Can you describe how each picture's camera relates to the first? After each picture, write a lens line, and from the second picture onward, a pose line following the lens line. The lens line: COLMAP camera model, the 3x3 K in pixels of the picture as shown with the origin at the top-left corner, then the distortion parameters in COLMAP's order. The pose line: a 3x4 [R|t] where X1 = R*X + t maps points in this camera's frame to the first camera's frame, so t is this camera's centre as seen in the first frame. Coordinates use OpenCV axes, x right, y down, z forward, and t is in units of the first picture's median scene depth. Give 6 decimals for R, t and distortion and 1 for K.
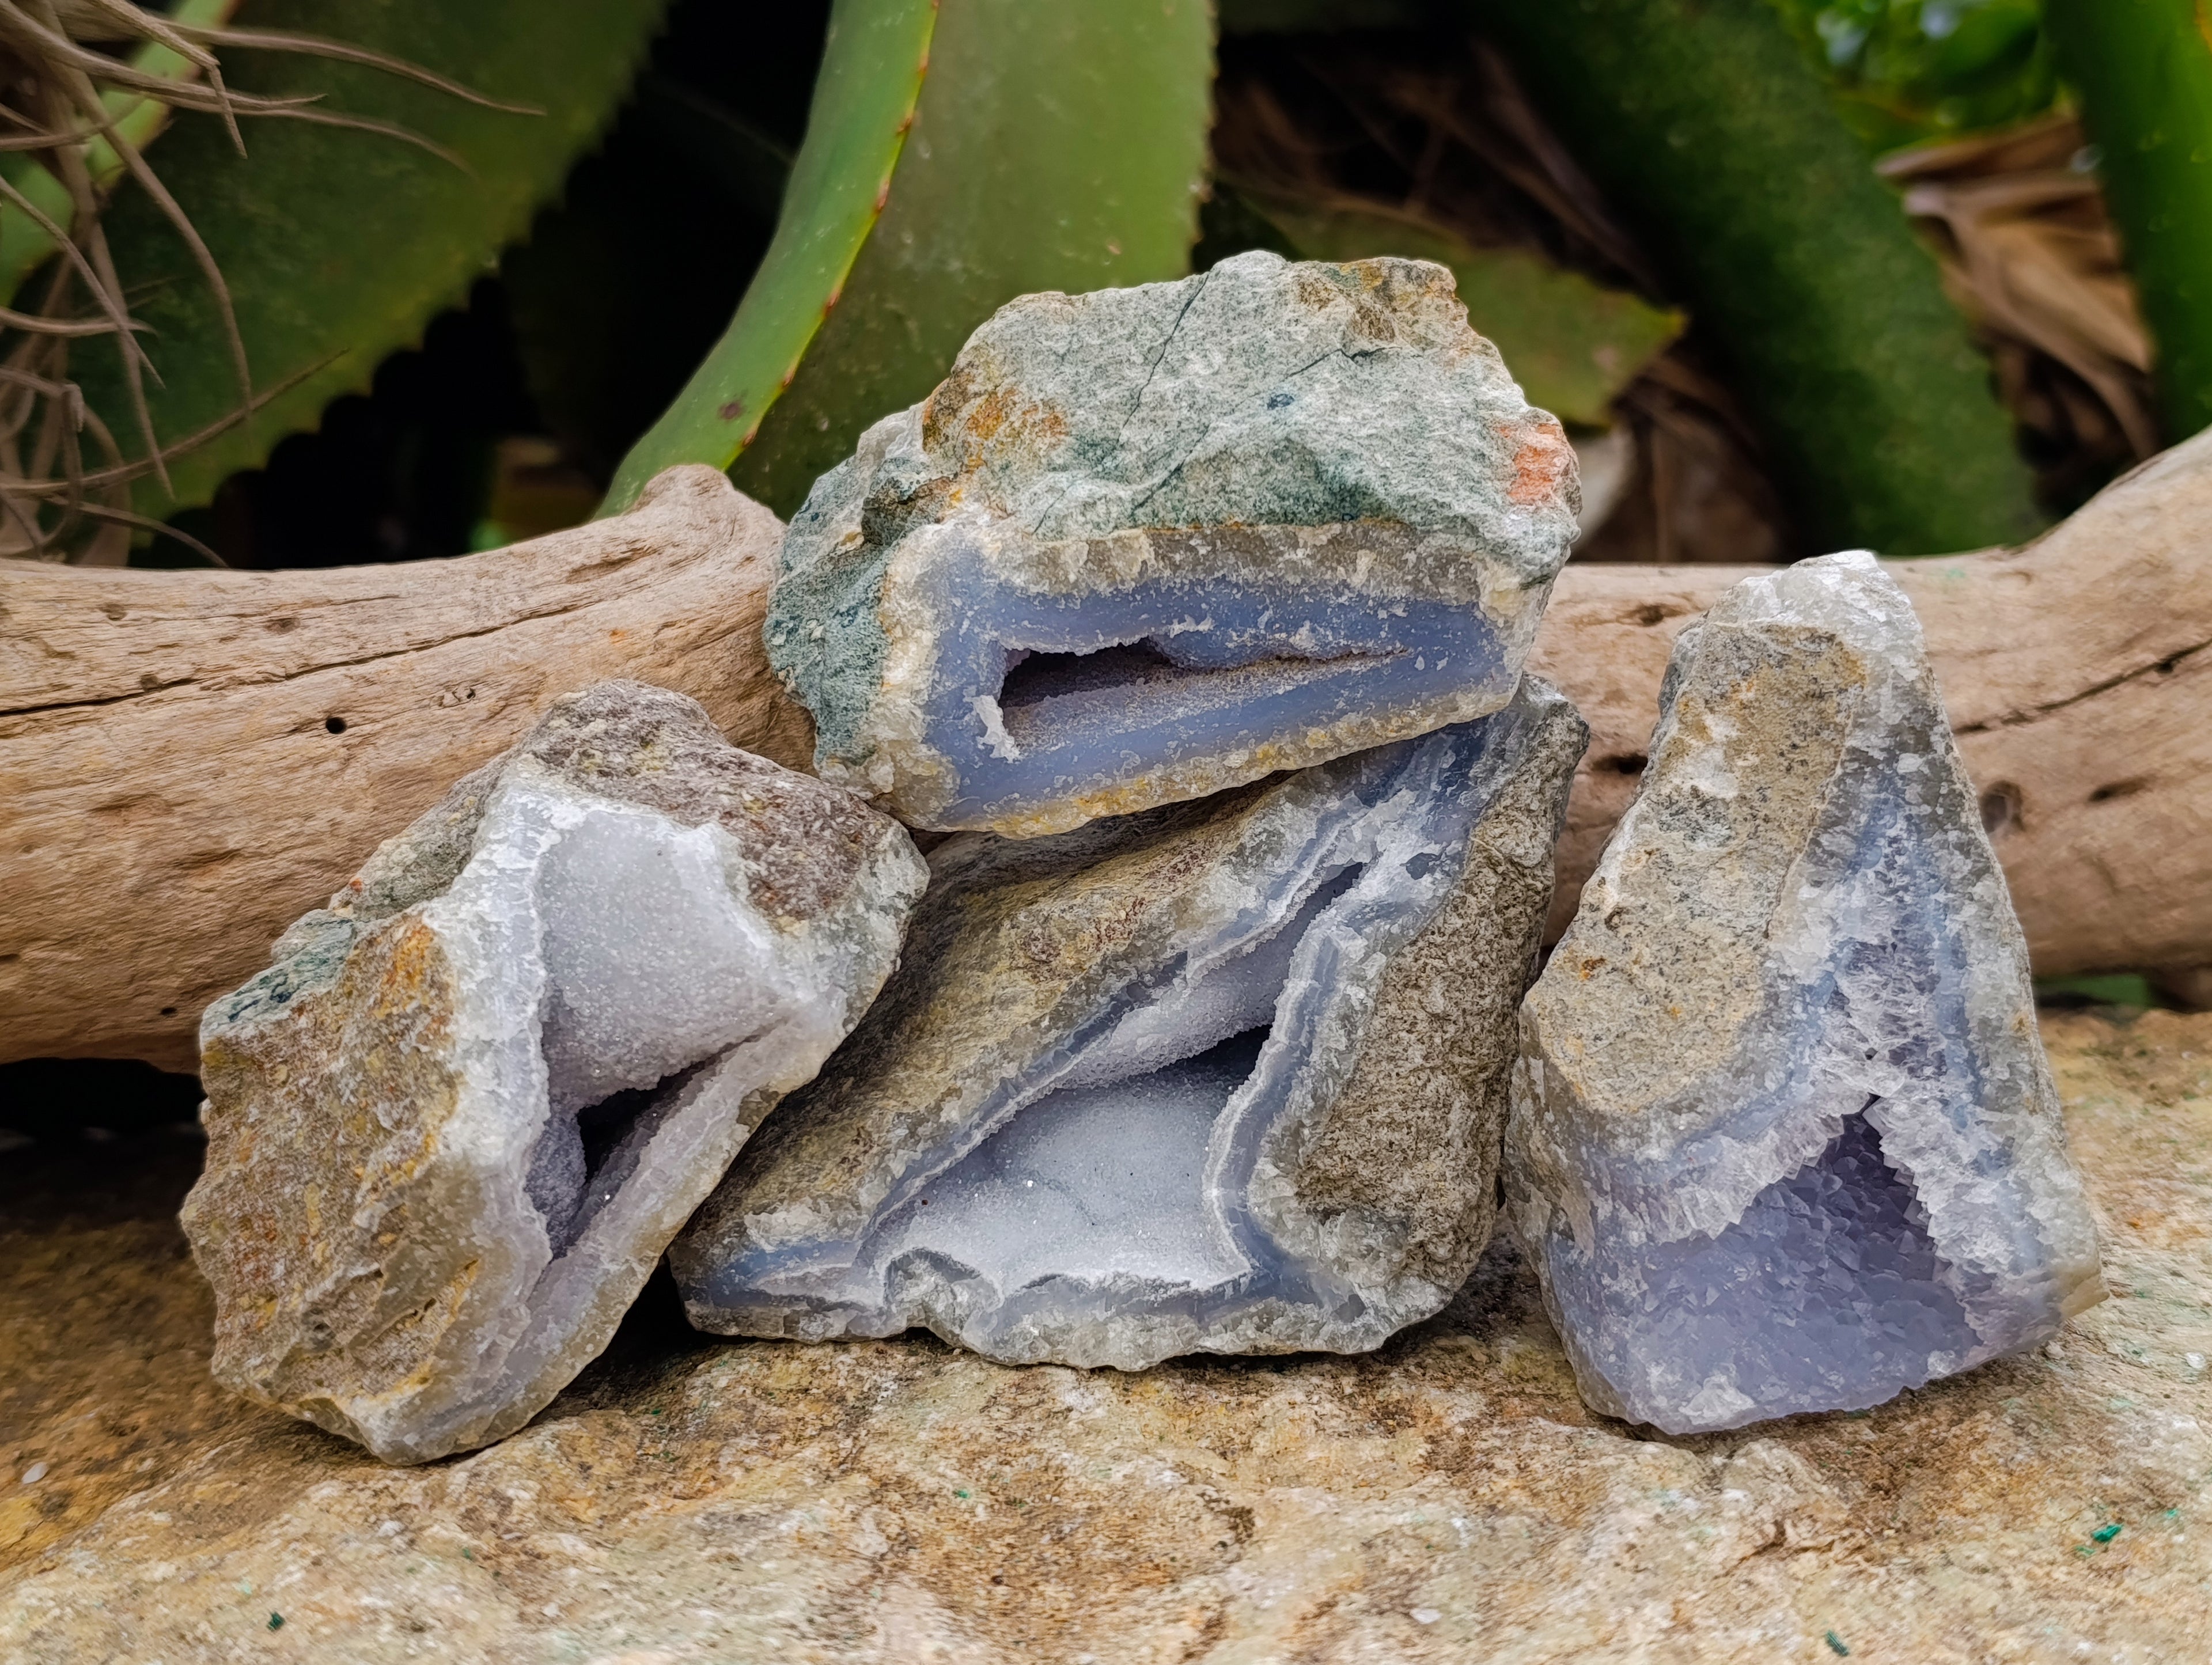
lens RADIAL K [[3238.8, 0, 1175.3], [0, 3238.8, 834.9], [0, 0, 1]] dist [0.389813, -2.549990]
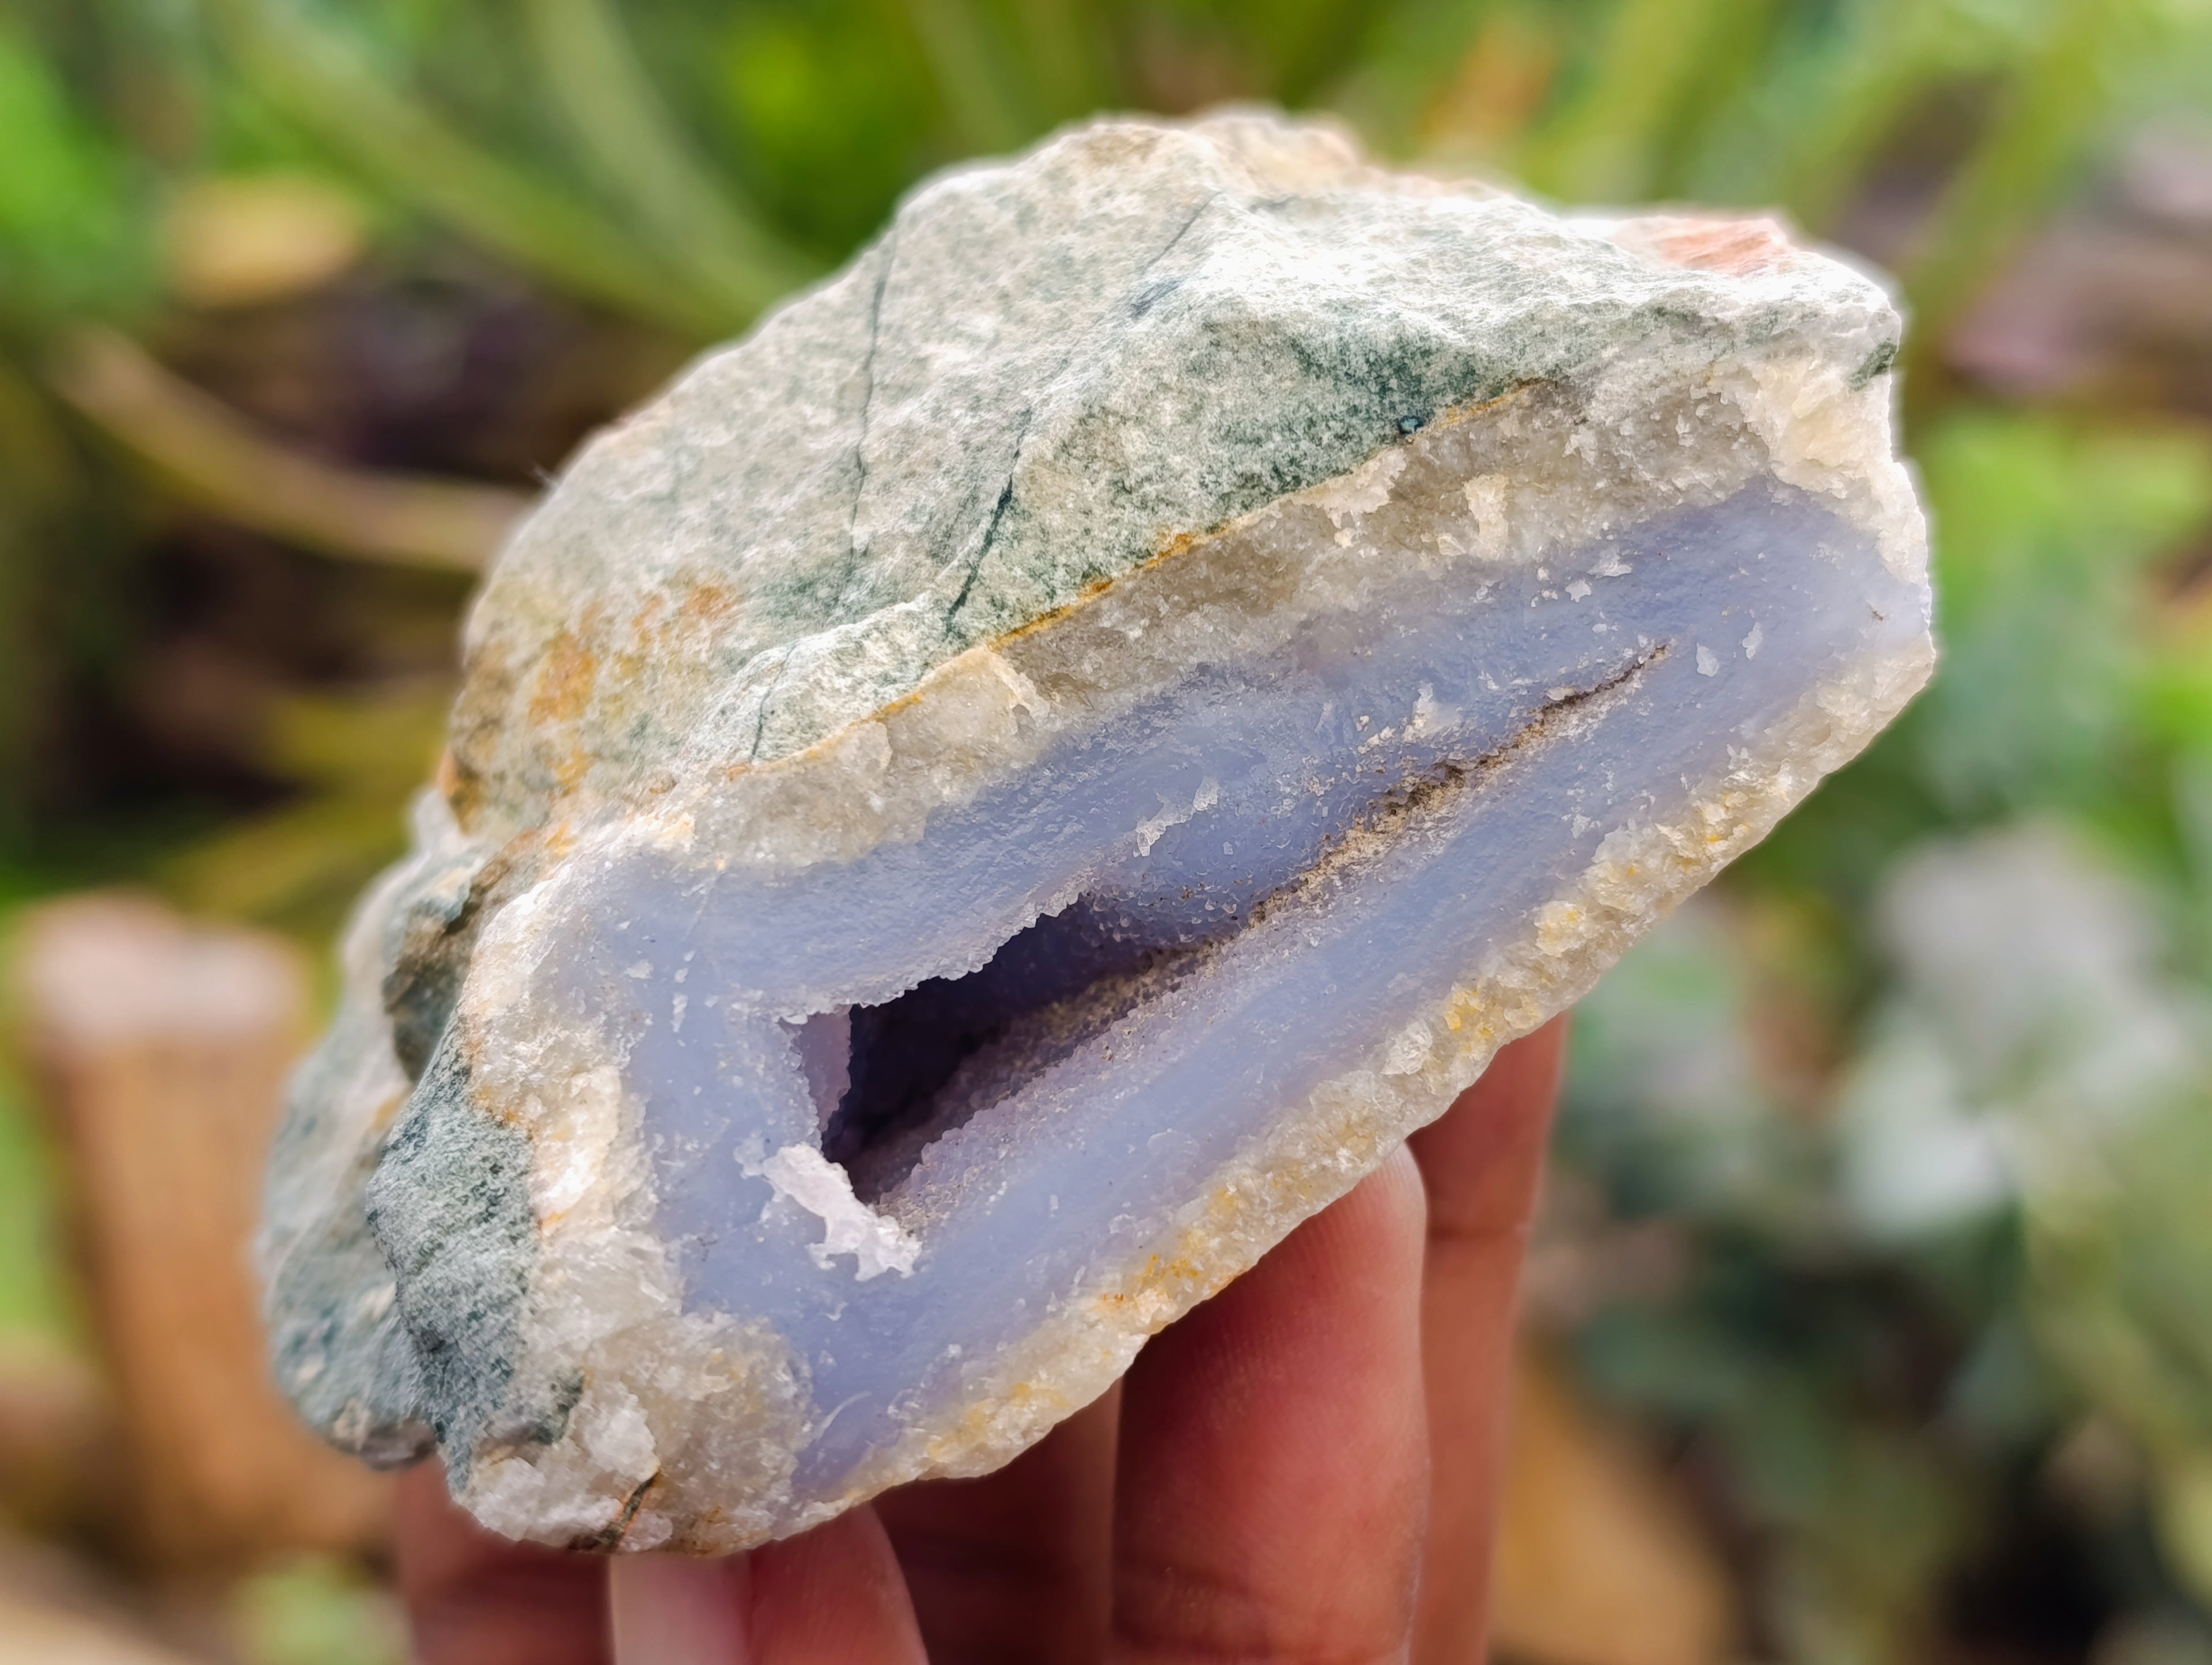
lens RADIAL K [[3238.8, 0, 1175.3], [0, 3238.8, 834.9], [0, 0, 1]] dist [0.389813, -2.549990]
pose [[0.909351, -0.377180, 0.175545, -0.071735], [0.414737, 0.855107, -0.311102, 0.070828], [-0.032768, 0.355706, 0.934023, 0.604921]]
